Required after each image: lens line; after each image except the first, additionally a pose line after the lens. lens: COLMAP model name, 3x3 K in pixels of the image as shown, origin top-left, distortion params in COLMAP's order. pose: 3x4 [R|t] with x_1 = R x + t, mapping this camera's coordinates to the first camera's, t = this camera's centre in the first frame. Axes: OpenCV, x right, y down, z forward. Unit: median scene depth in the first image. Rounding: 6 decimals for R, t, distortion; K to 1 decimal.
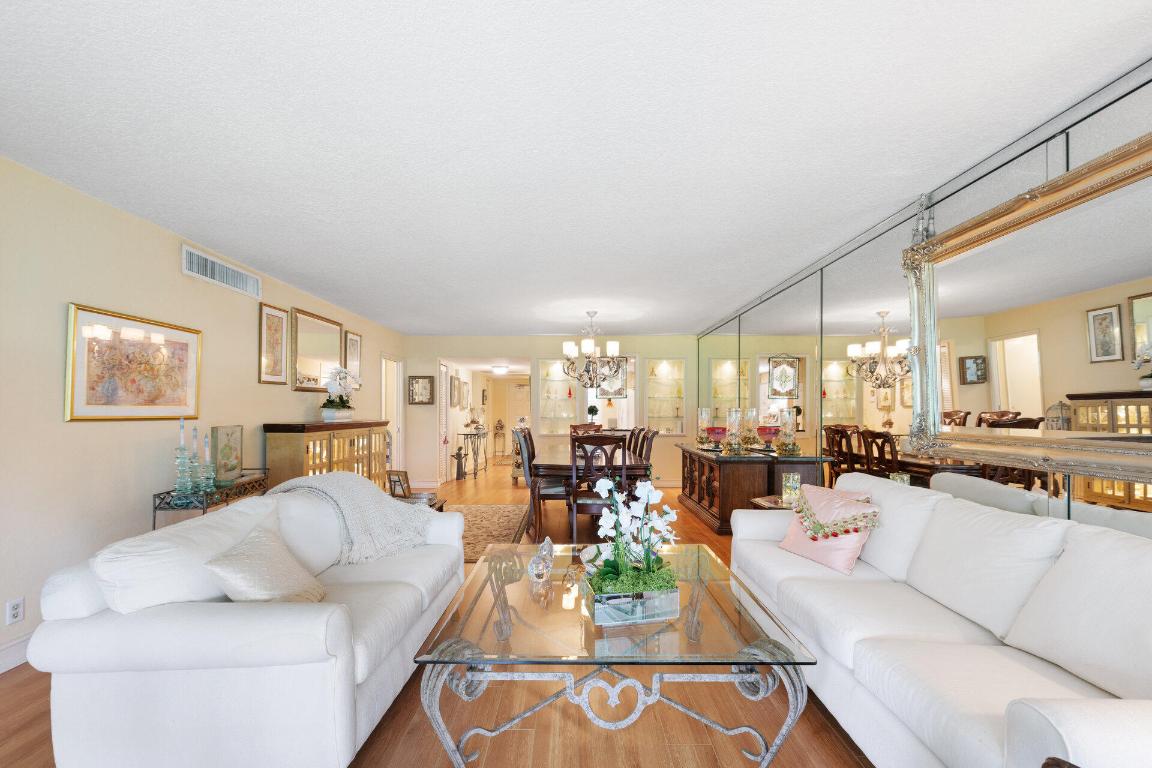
lens RADIAL K [[456.4, 0, 572.5], [0, 456.4, 403.7], [0, 0, 1]] dist [-0.004938, -0.000541]
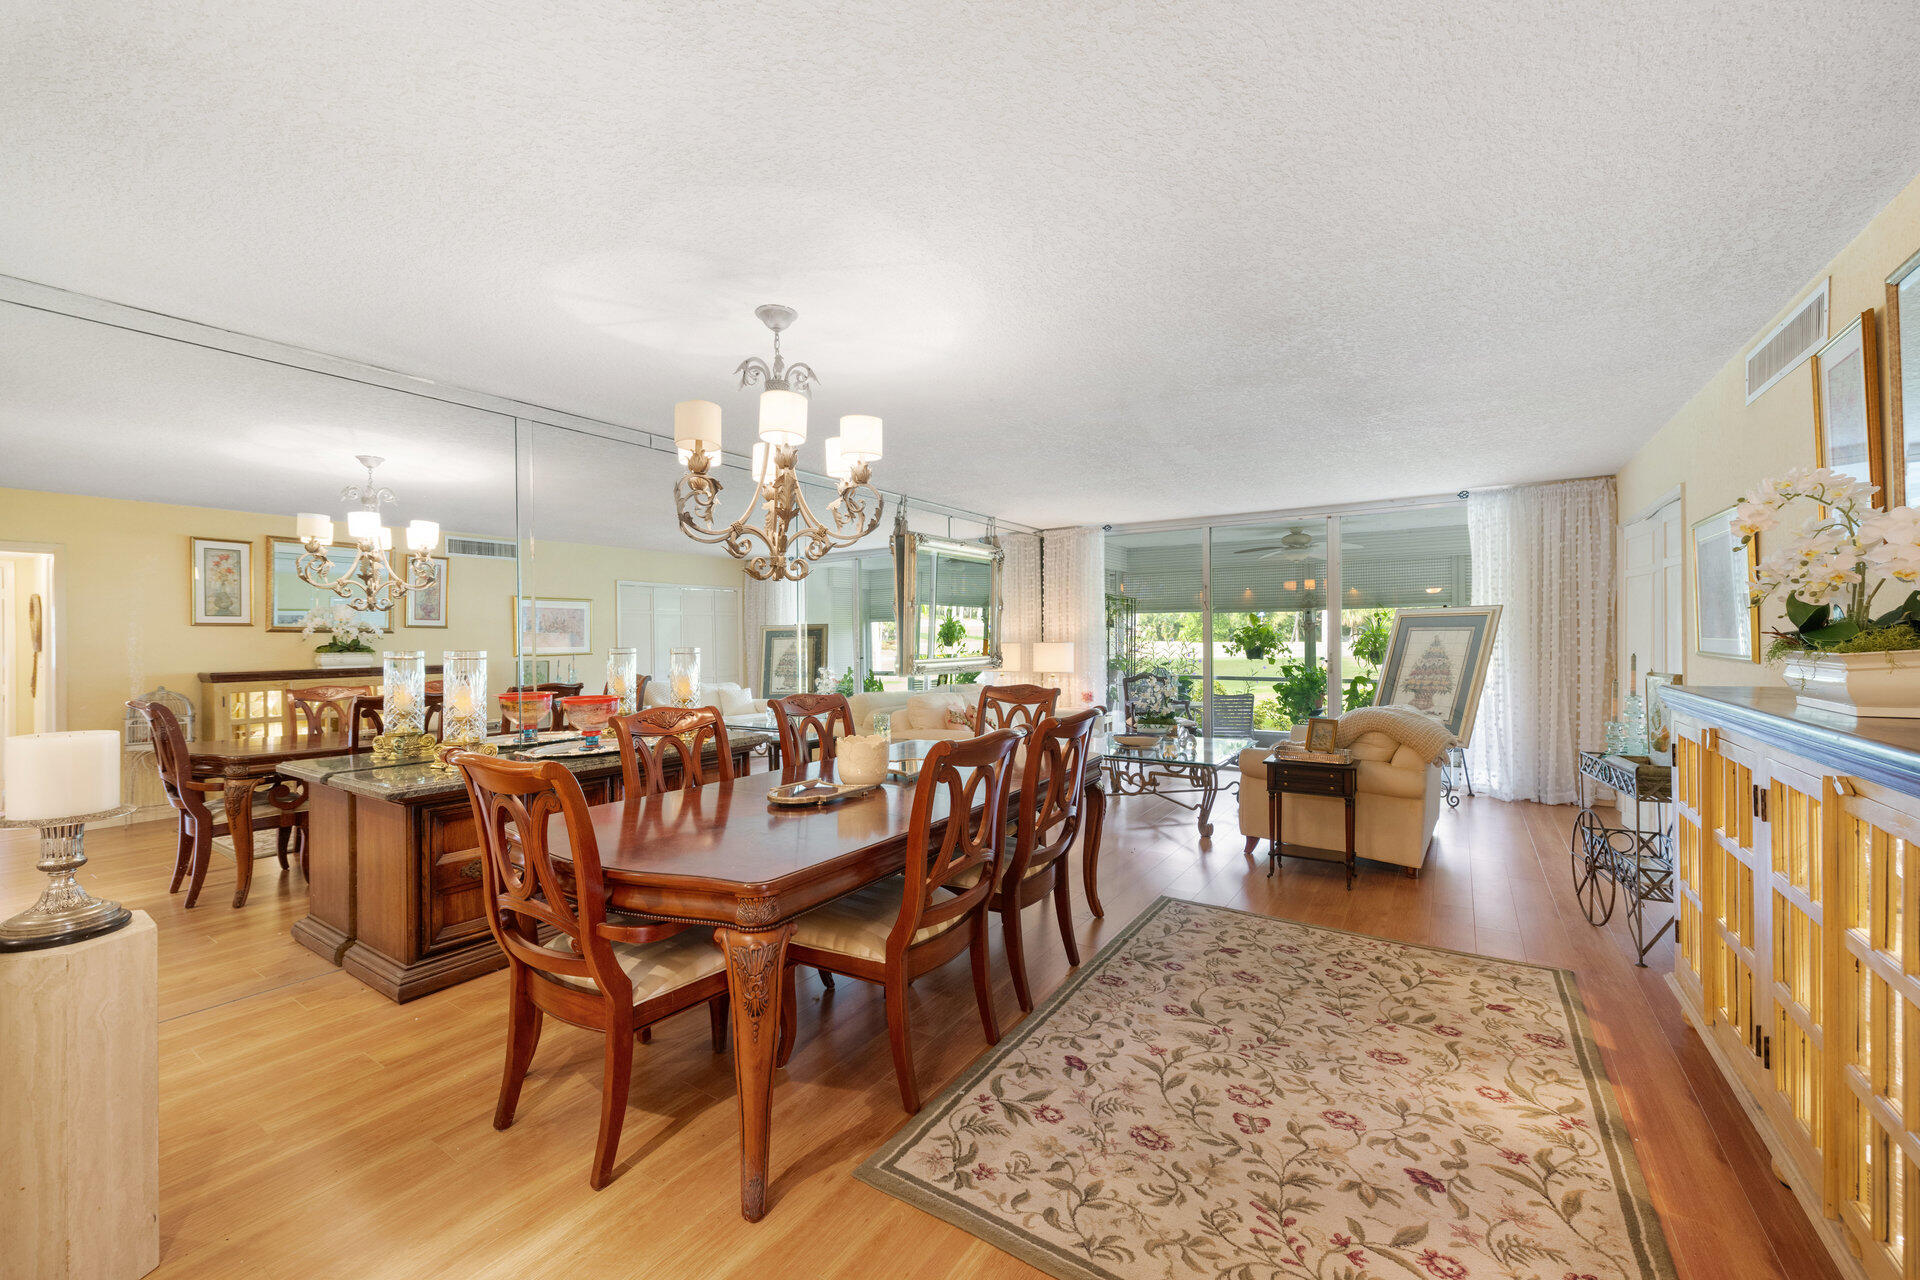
lens RADIAL K [[760.7, 0, 935.0], [0, 760.7, 641.2], [0, 0, 1]] dist [-0.004938, -0.000541]
pose [[-0.819773, 0.005556, 0.572662, -0.233764], [0.002089, 0.999975, -0.006711, 0.004287], [-0.572685, -0.004305, -0.819764, 0.996729]]
